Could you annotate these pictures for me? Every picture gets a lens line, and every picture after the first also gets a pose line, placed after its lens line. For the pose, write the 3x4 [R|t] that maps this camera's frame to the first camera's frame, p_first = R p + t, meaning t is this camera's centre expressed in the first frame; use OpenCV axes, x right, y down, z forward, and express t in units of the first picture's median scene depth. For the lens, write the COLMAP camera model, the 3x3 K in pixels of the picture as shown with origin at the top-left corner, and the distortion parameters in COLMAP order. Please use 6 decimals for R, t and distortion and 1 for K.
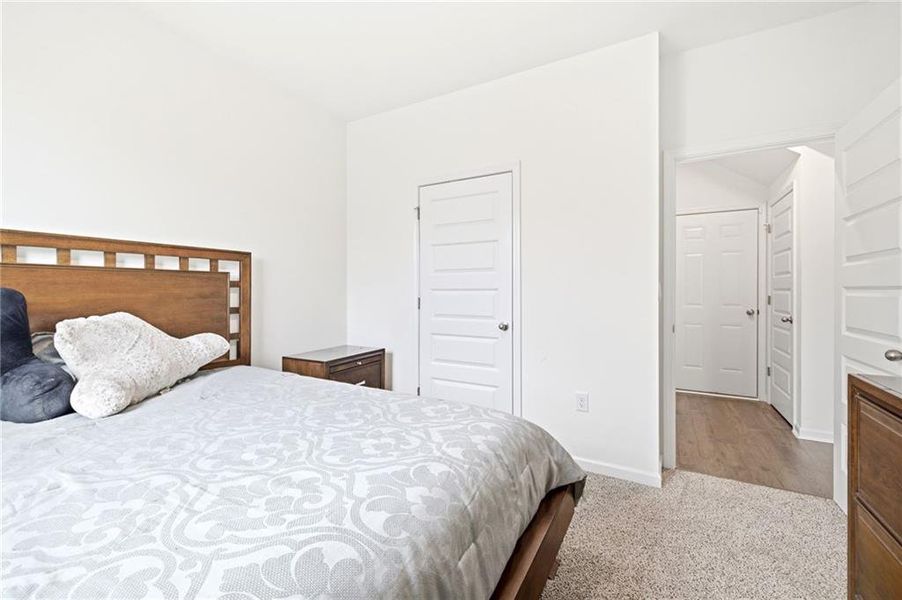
lens RADIAL K [[376.8, 0, 450.9], [0, 376.8, 293.1], [0, 0, 1]] dist [0.004601, 0.001191]
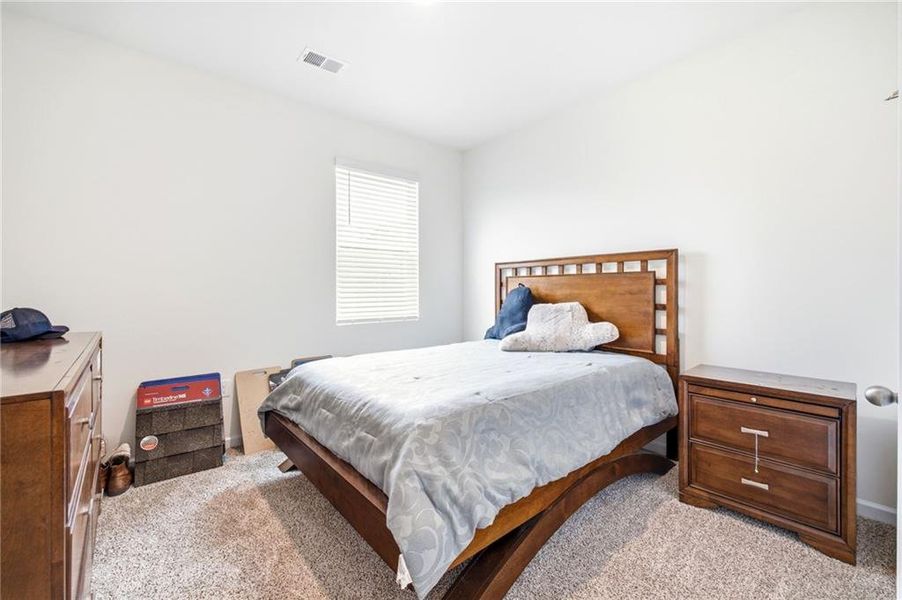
lens RADIAL K [[376.8, 0, 451.1], [0, 376.8, 294.2], [0, 0, 1]] dist [0.004601, 0.001191]
pose [[-0.349794, 0.006167, -0.936806, 0.644437], [-0.008593, 0.999915, 0.009791, 0.005666], [0.936787, 0.011475, -0.349712, 0.873179]]
